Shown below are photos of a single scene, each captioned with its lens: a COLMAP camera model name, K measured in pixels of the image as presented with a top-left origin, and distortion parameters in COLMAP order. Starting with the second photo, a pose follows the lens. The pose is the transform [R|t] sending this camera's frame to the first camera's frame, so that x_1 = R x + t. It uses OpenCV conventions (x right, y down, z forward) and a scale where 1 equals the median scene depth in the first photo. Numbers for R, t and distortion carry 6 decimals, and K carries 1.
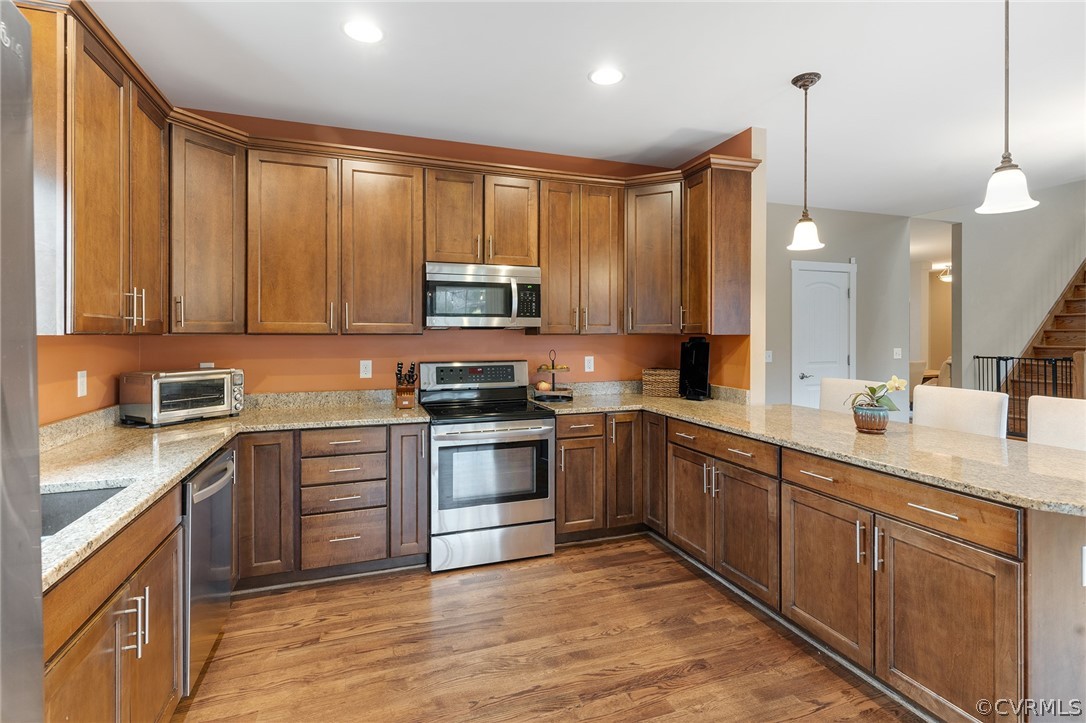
lens RADIAL K [[520.4, 0, 549.3], [0, 520.4, 341.9], [0, 0, 1]] dist [0.000689, -0.000071]
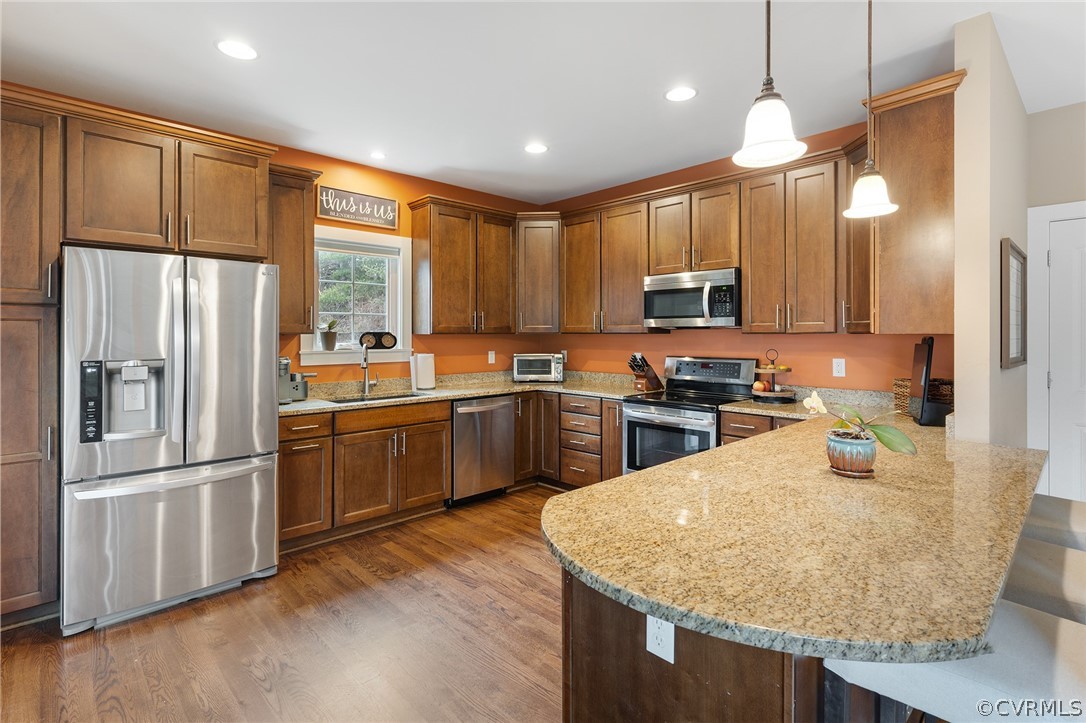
lens RADIAL K [[520.4, 0, 549.3], [0, 520.4, 341.9], [0, 0, 1]] dist [0.000689, -0.000071]
pose [[0.419049, 0.015823, -0.907826, 0.801792], [-0.010016, 0.999868, 0.012804, -0.007308], [0.907908, 0.003727, 0.419153, 0.250588]]
